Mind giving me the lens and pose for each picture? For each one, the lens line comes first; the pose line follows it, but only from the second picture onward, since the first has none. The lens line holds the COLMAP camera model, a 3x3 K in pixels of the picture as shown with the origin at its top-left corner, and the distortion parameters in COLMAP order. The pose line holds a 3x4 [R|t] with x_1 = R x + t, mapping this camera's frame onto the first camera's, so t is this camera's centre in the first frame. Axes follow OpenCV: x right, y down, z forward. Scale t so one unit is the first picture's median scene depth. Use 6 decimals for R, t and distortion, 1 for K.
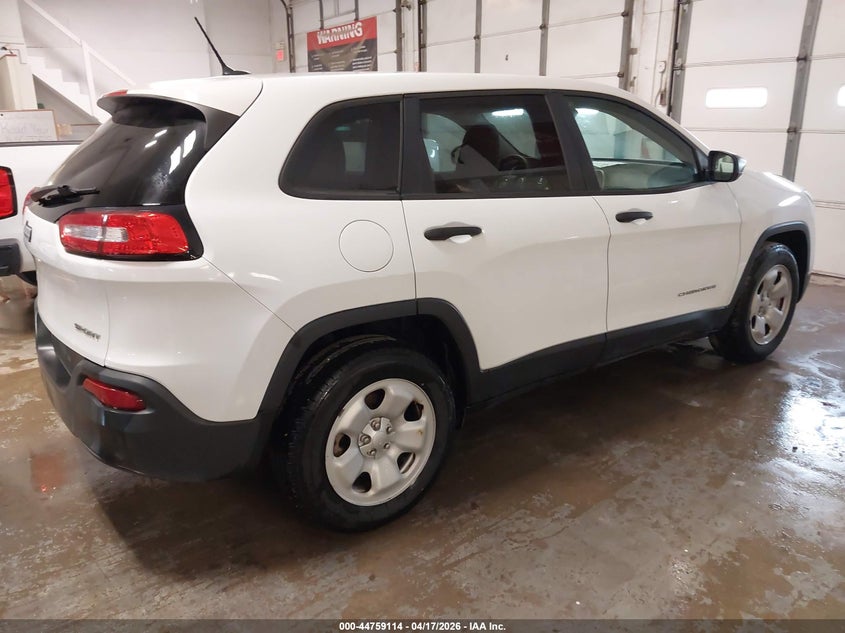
lens RADIAL K [[657.4, 0, 420.5], [0, 657.4, 317.0], [0, 0, 1]] dist [0.047822, -0.023517]
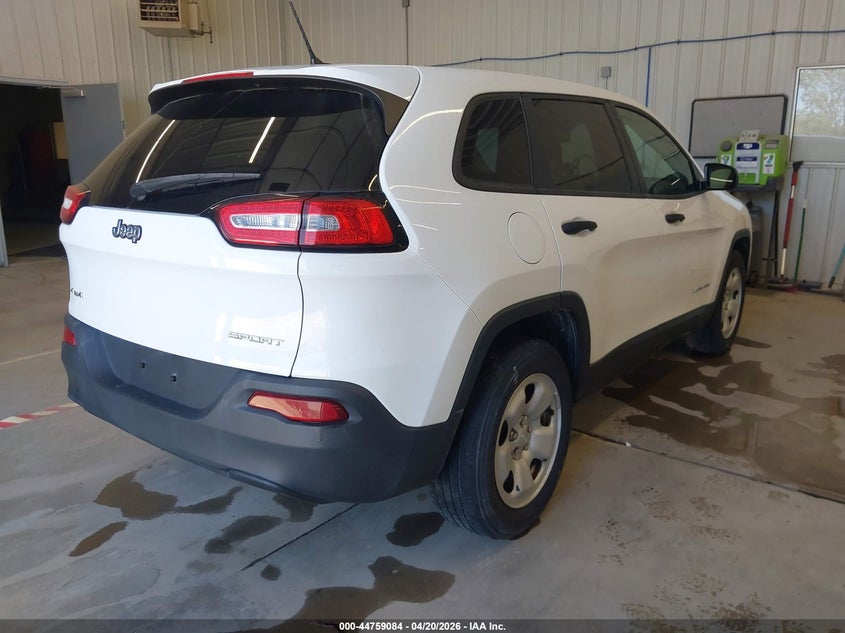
lens RADIAL K [[657.4, 0, 438.2], [0, 657.4, 318.2], [0, 0, 1]] dist [0.047822, -0.023517]
pose [[0.957408, -0.046973, 0.284892, -0.458210], [0.060349, 0.997440, -0.038352, 0.038330], [-0.282361, 0.053912, 0.957792, 0.090335]]
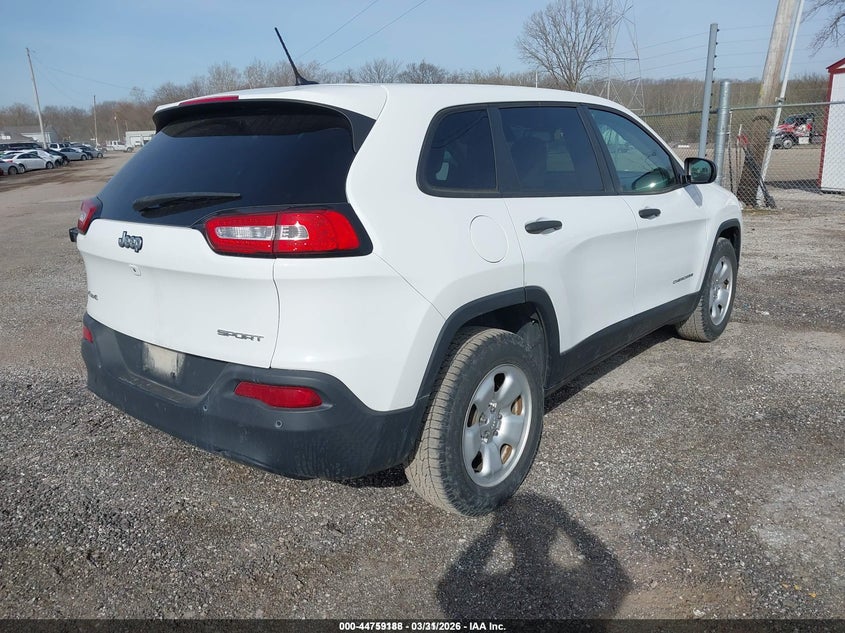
lens RADIAL K [[657.4, 0, 427.4], [0, 657.4, 317.3], [0, 0, 1]] dist [0.047822, -0.023517]
pose [[0.970859, -0.064900, 0.230694, -0.404145], [0.073431, 0.996891, -0.028578, 0.039633], [-0.228122, 0.044685, 0.972607, -0.019500]]
